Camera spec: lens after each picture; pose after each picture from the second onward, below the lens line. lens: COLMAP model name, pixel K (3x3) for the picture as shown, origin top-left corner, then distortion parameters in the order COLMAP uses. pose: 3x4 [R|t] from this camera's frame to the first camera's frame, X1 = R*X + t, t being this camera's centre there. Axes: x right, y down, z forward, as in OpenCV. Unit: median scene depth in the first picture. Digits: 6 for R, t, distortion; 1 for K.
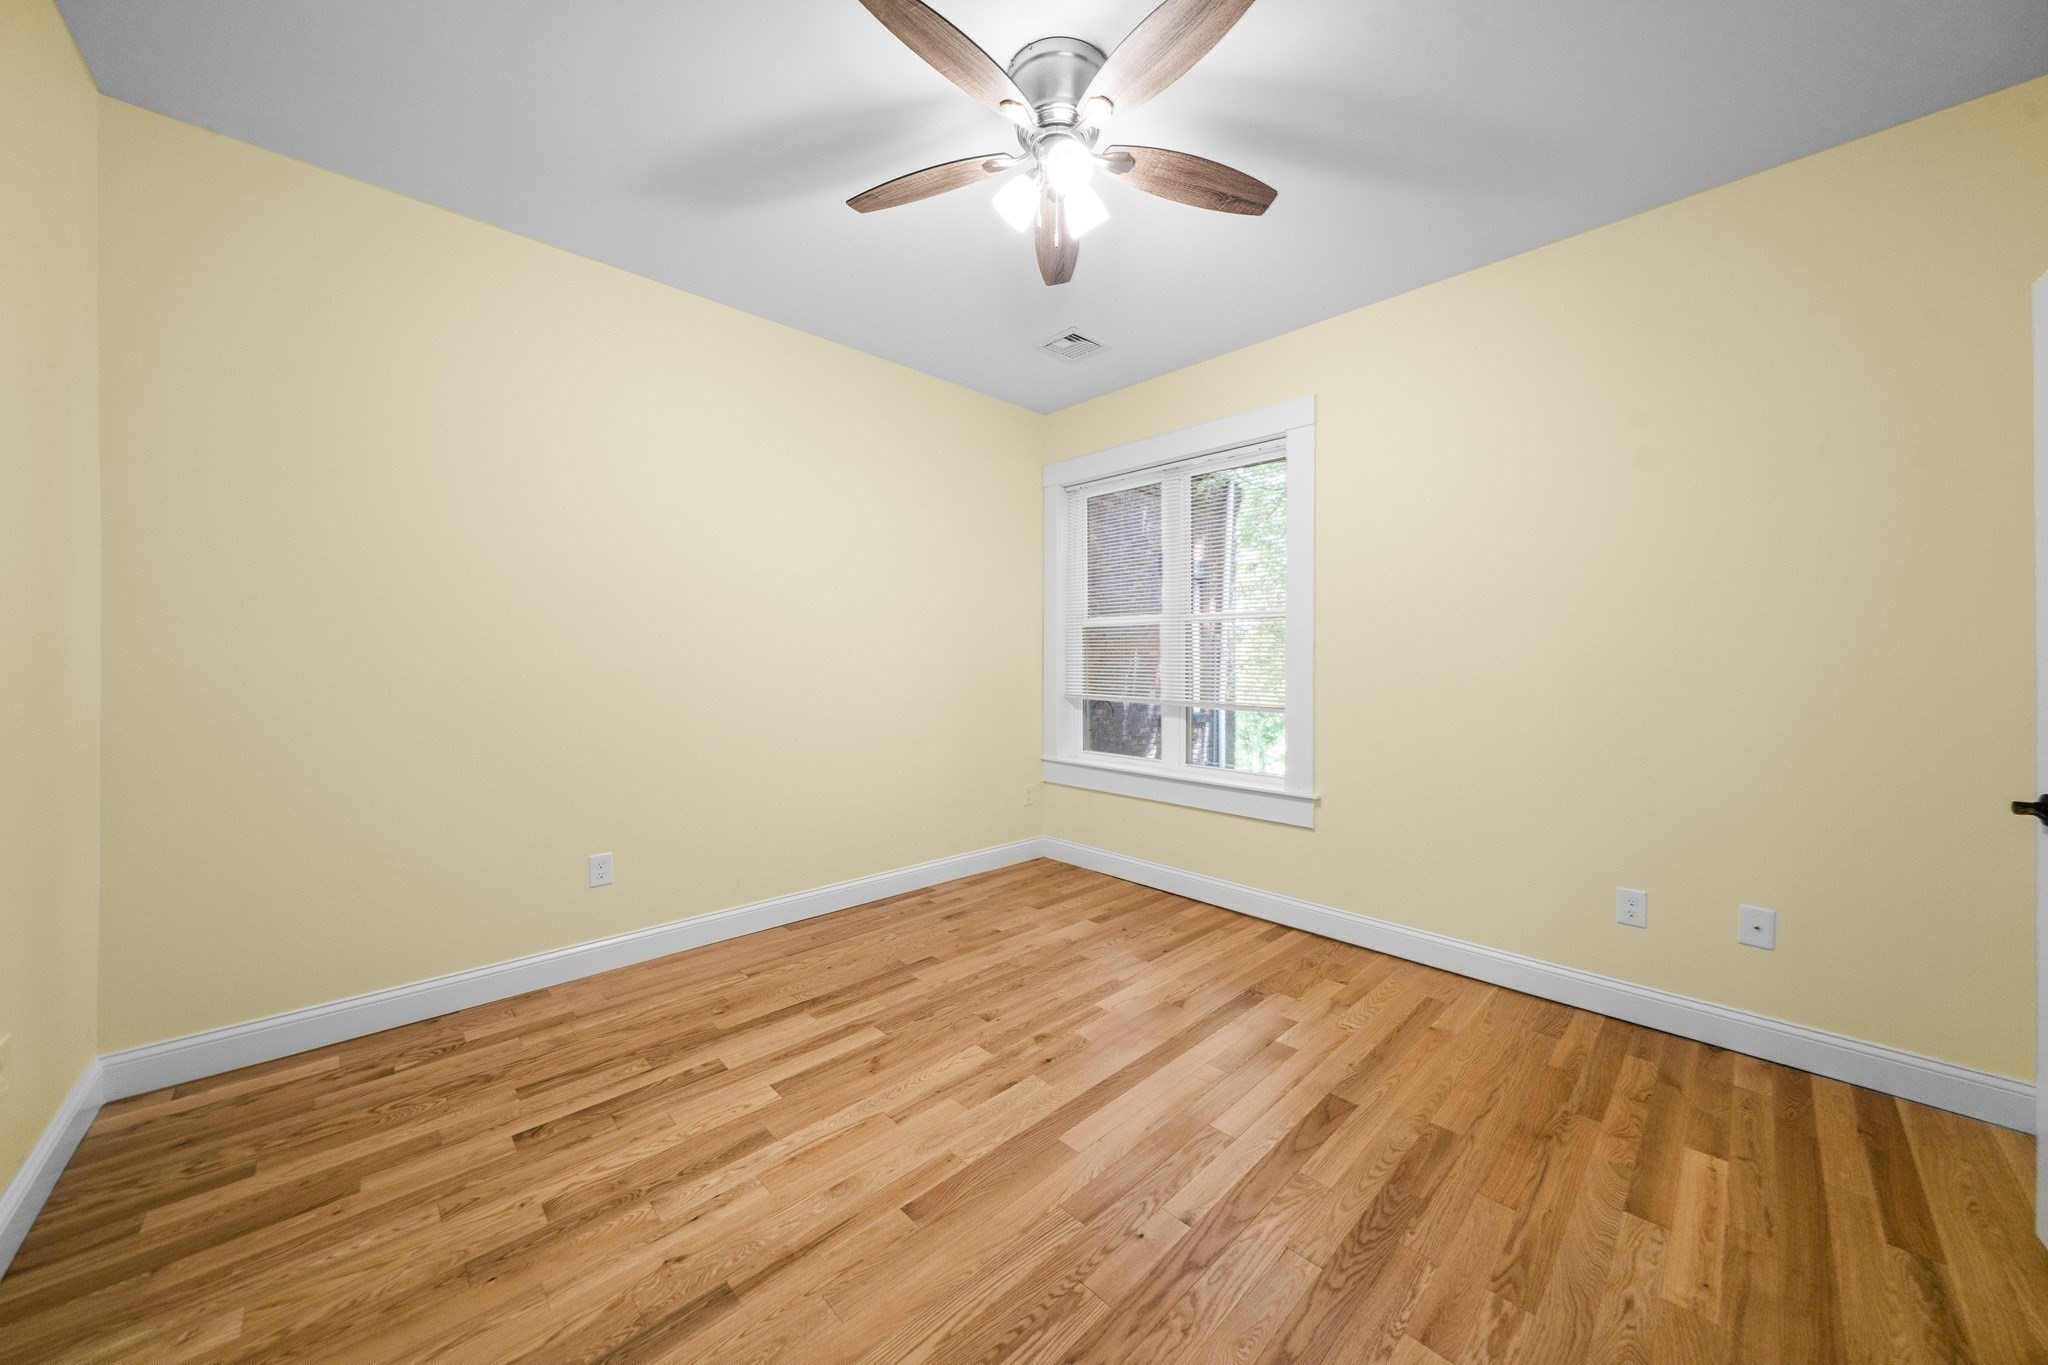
lens RADIAL K [[709.8, 0, 1028.1], [0, 709.8, 694.5], [0, 0, 1]] dist [-0.004062, -0.000045]
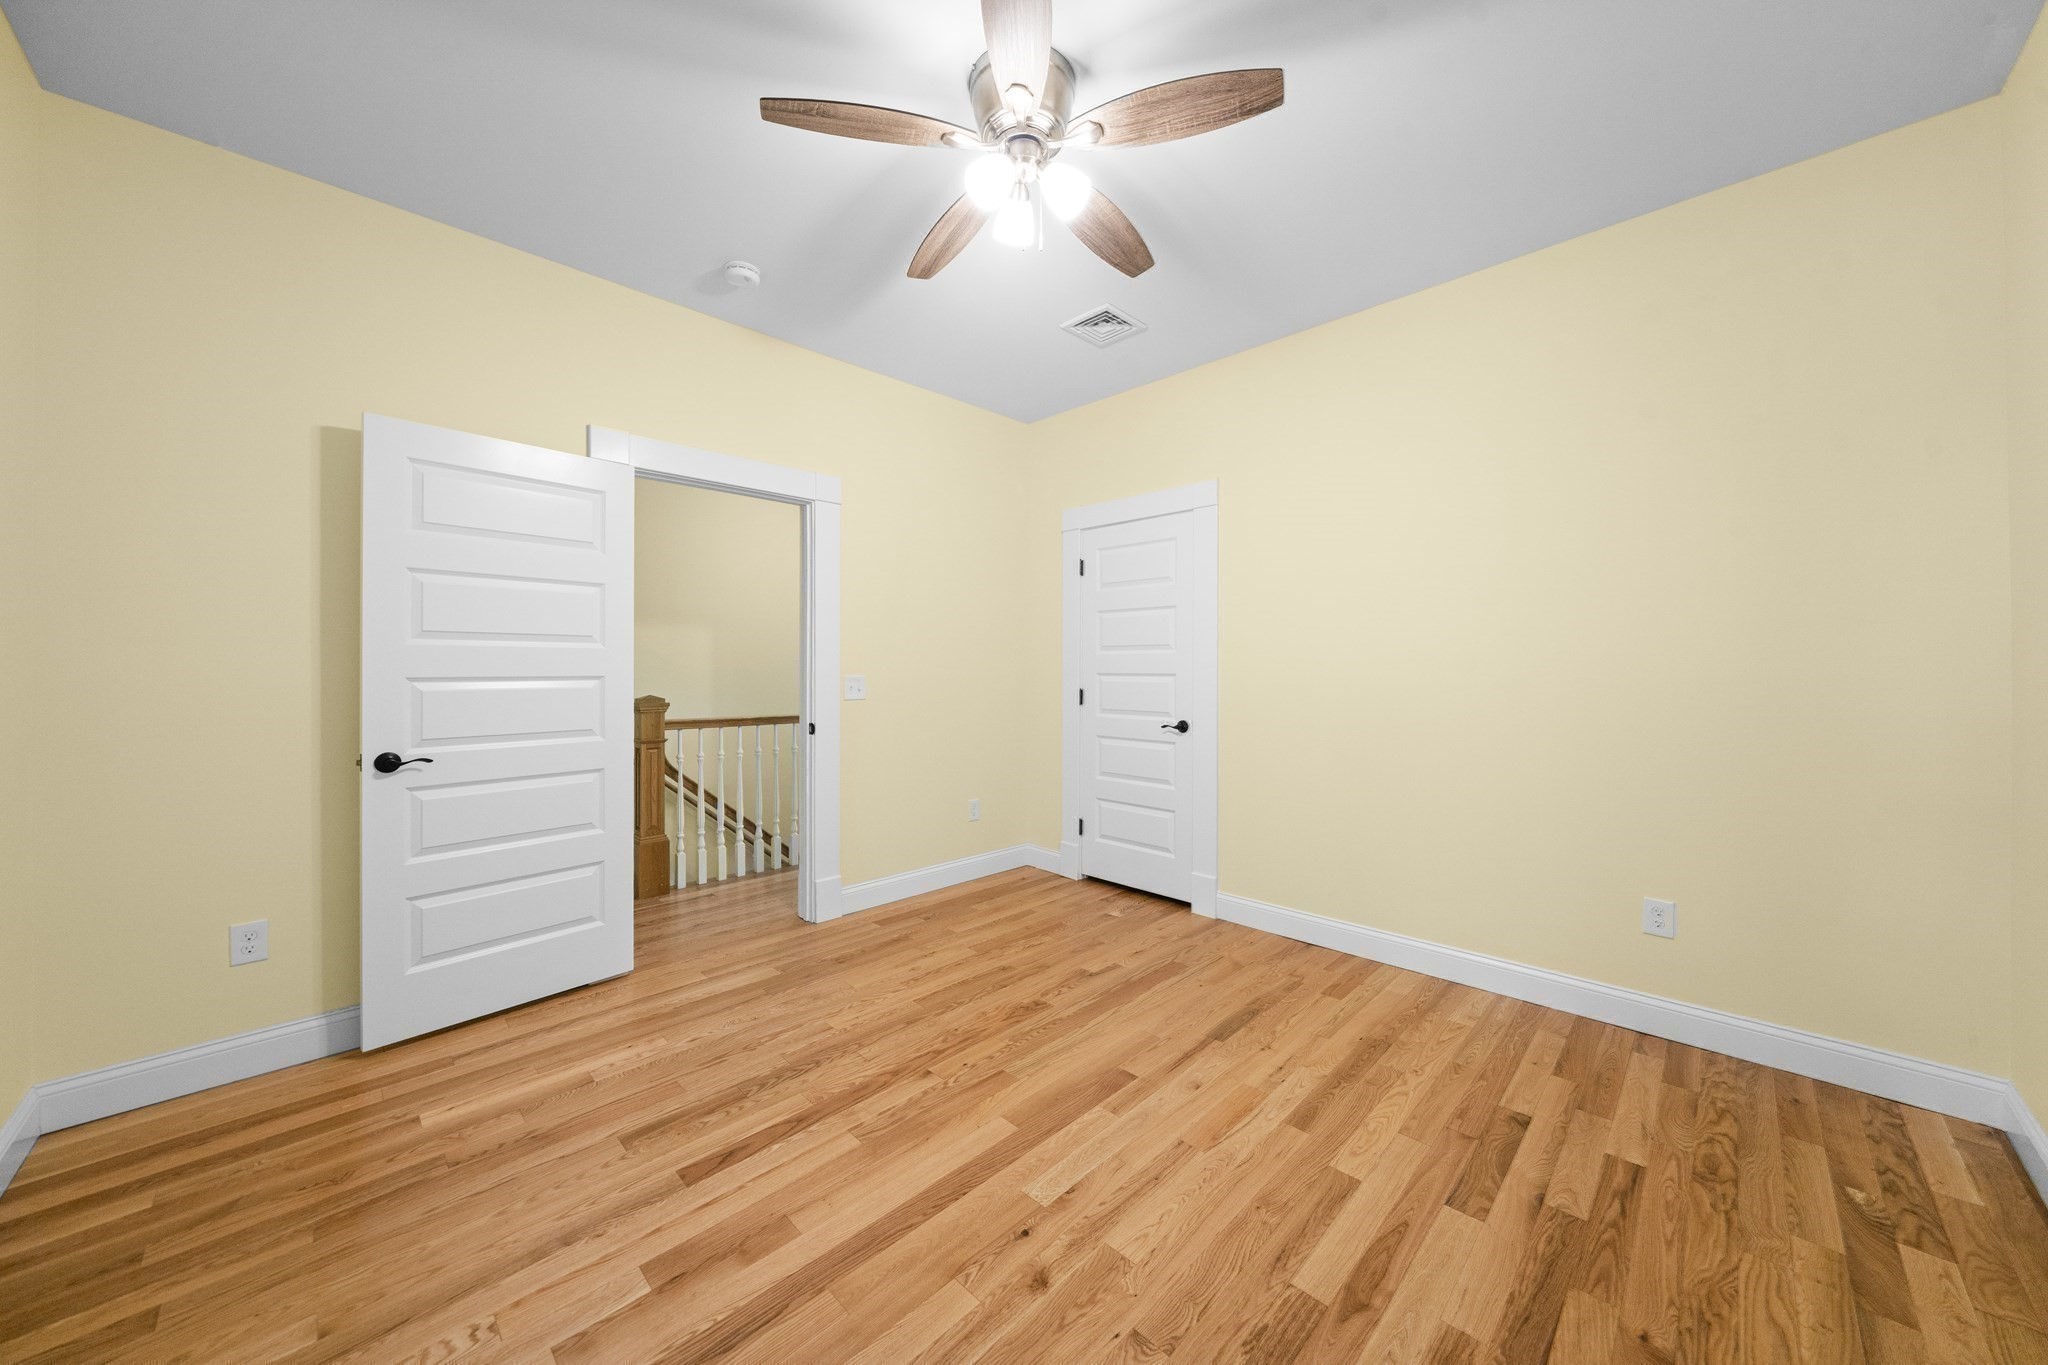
lens RADIAL K [[709.8, 0, 1028.1], [0, 709.8, 694.5], [0, 0, 1]] dist [-0.004062, -0.000045]
pose [[-0.999859, -0.003353, -0.016471, 0.046399], [-0.004740, 0.996374, 0.084948, -0.094464], [0.016127, 0.085014, -0.996249, 1.967524]]
